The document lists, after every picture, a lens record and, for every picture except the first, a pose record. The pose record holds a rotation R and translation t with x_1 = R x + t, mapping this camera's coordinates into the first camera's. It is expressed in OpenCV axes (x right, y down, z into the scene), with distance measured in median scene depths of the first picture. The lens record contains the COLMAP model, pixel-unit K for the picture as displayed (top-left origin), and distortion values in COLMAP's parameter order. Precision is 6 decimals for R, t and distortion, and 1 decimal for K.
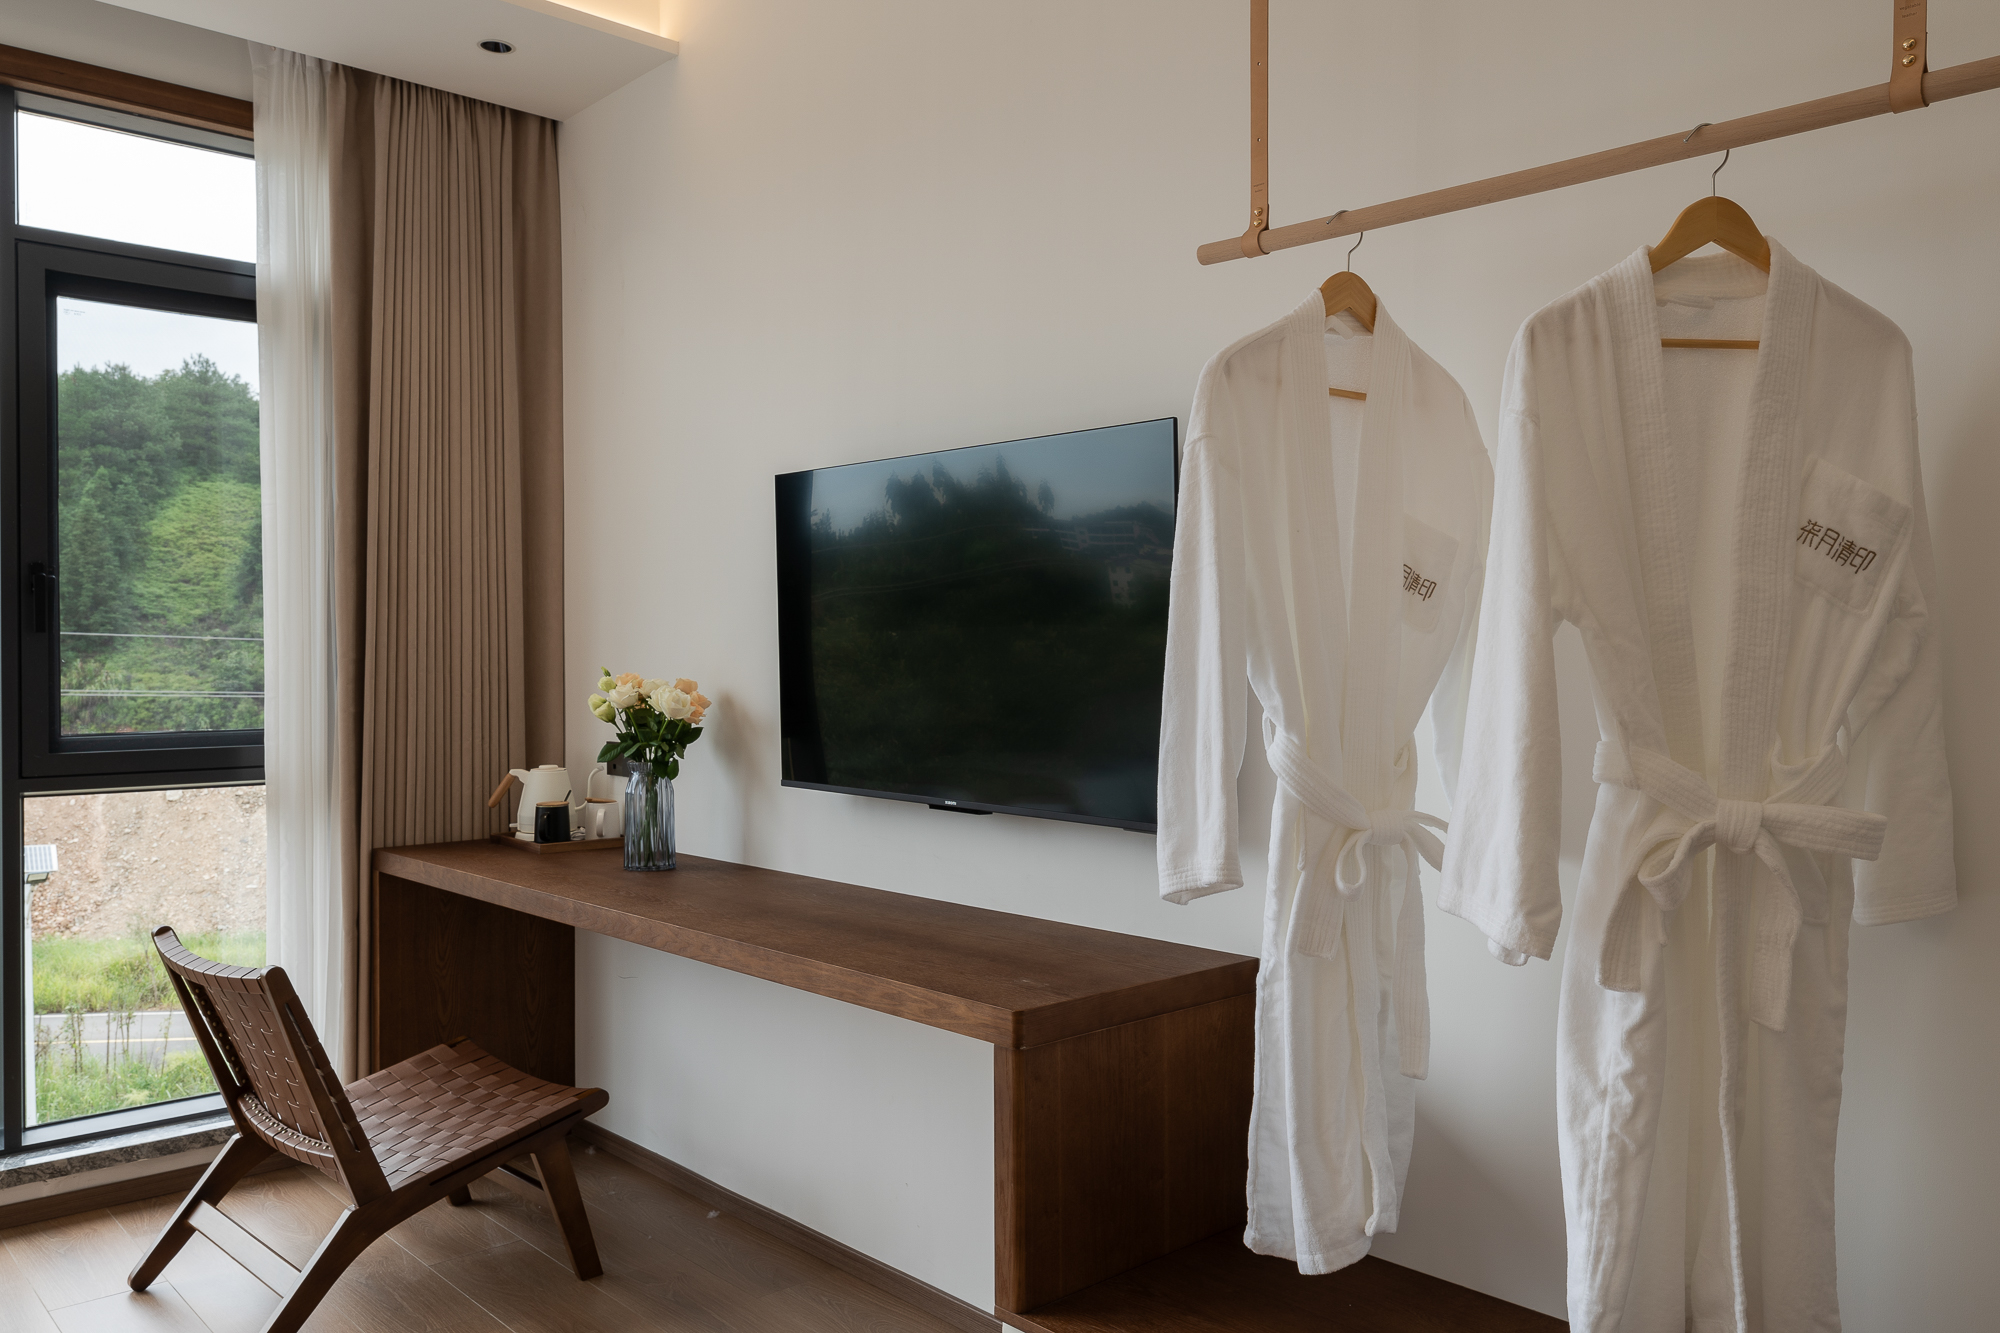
lens RADIAL K [[1502.5, 0, 1088.1], [0, 1502.5, 661.9], [0, 0, 1]] dist [0.003694, -0.002900]
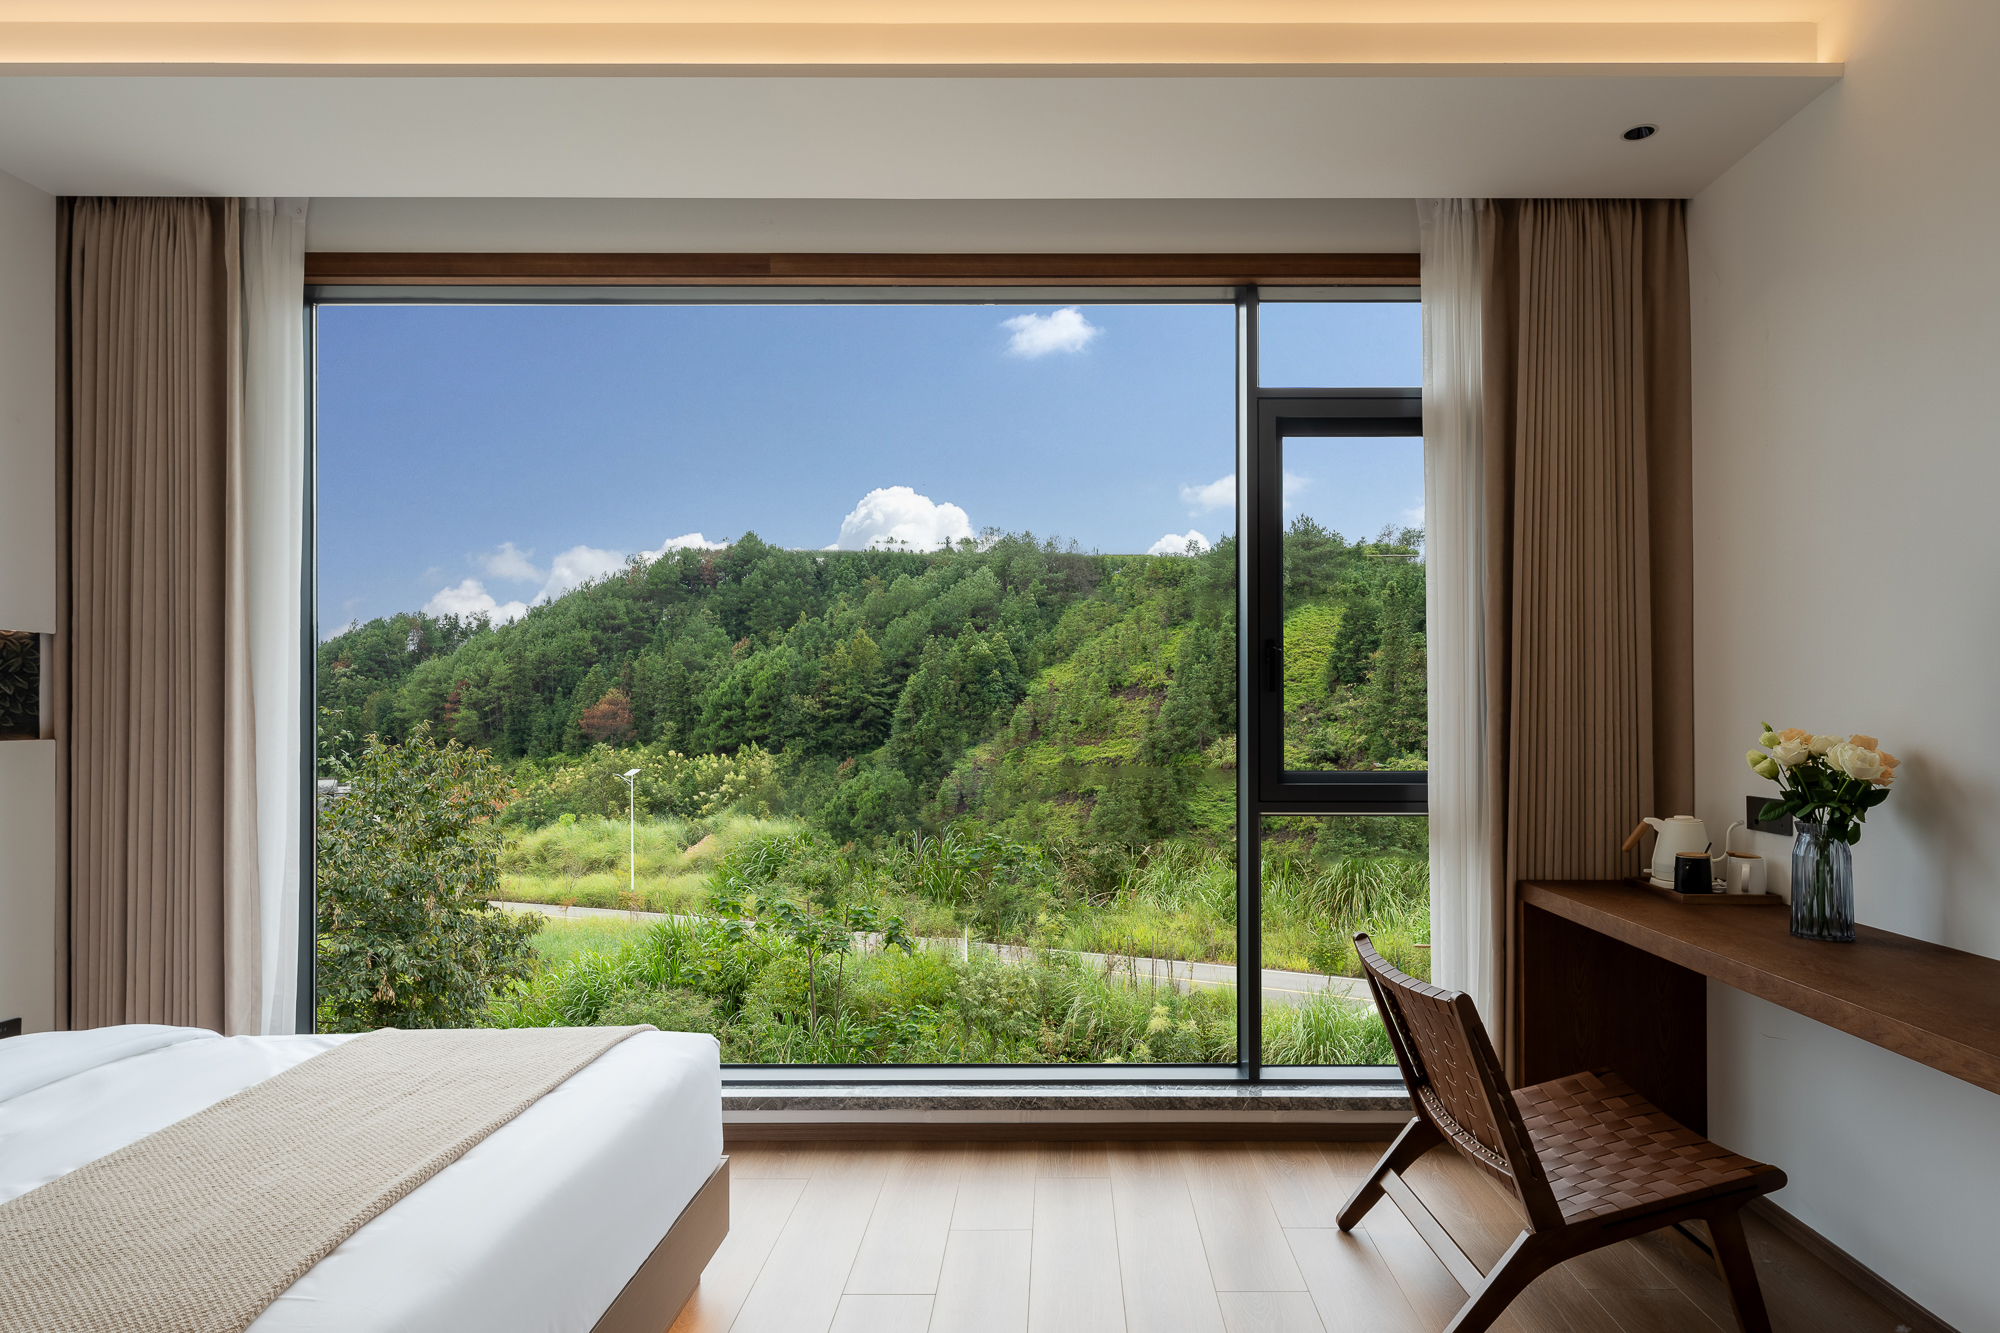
lens RADIAL K [[1149.9, 0, 1060.6], [0, 1149.9, 706.0], [0, 0, 1]] dist [0.004564, 0.001008]
pose [[0.717952, -0.001783, -0.696090, -0.126766], [-0.003680, 0.999973, -0.006356, -0.000542], [0.696083, 0.007125, 0.717926, 0.145147]]
